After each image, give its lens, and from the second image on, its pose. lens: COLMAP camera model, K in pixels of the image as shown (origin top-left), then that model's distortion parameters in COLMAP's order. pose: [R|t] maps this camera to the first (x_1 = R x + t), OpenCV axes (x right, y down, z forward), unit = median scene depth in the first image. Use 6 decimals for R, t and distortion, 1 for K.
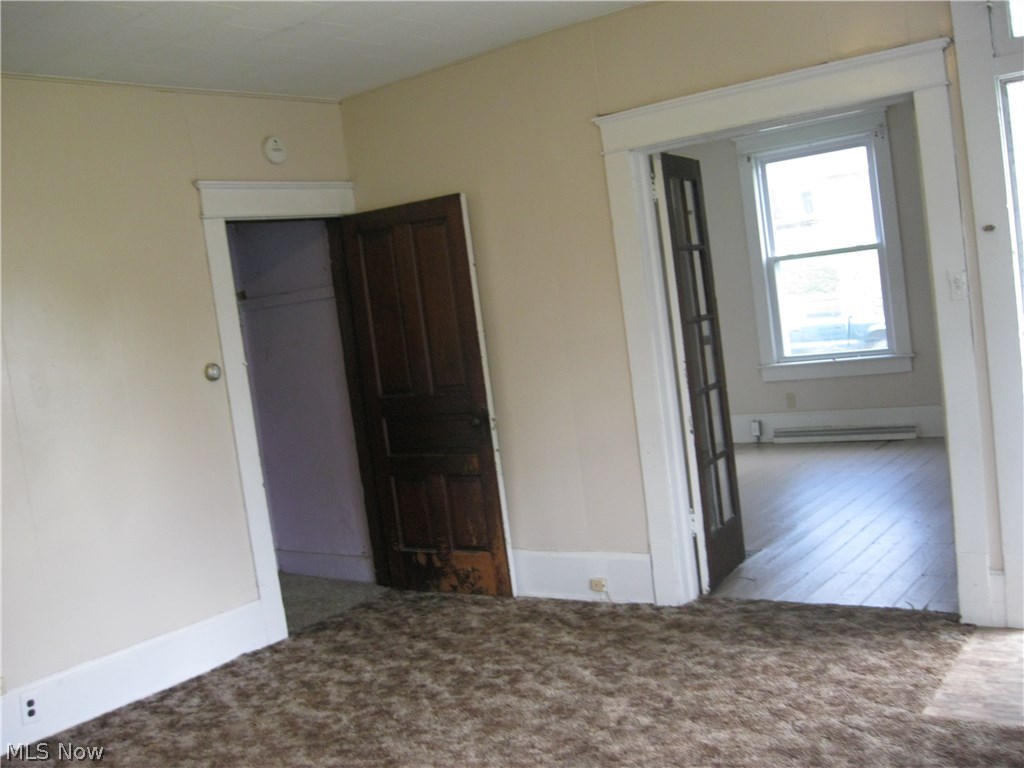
lens RADIAL K [[1057.0, 0, 510.2], [0, 1057.0, 388.8], [0, 0, 1]] dist [-0.114120, 0.029382]
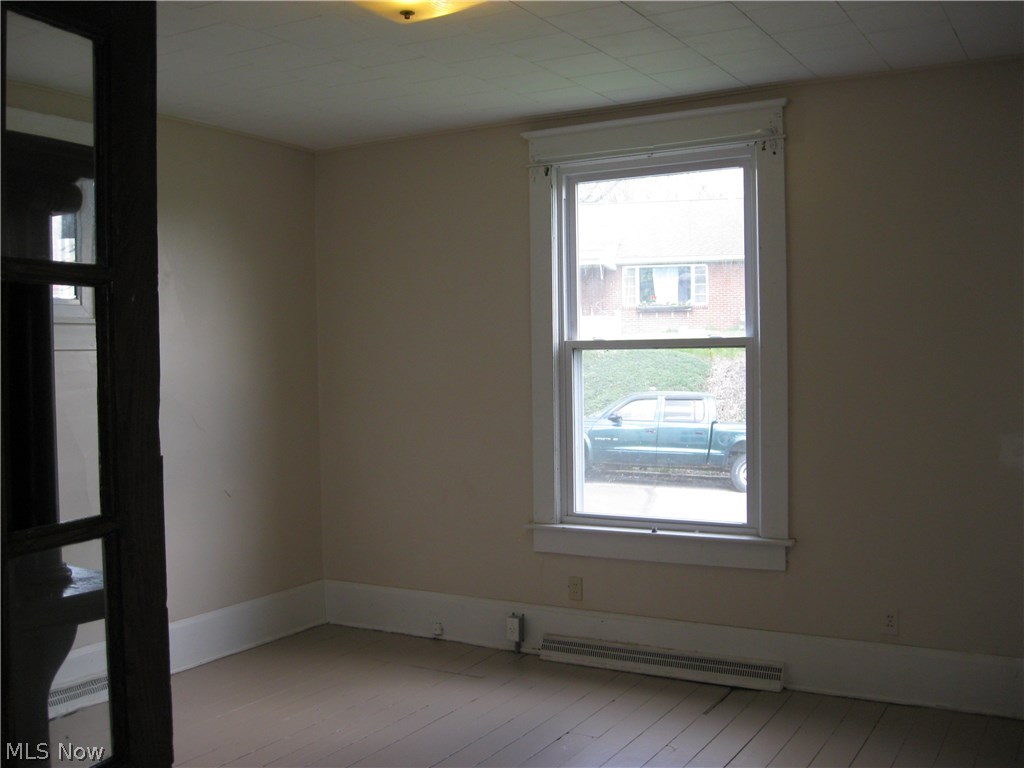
lens RADIAL K [[1057.0, 0, 510.2], [0, 1057.0, 388.8], [0, 0, 1]] dist [-0.114120, 0.029382]
pose [[0.987769, 0.108540, 0.111941, 0.154194], [-0.102300, 0.992938, -0.060074, -0.060514], [-0.117671, 0.047888, 0.991897, 0.420926]]
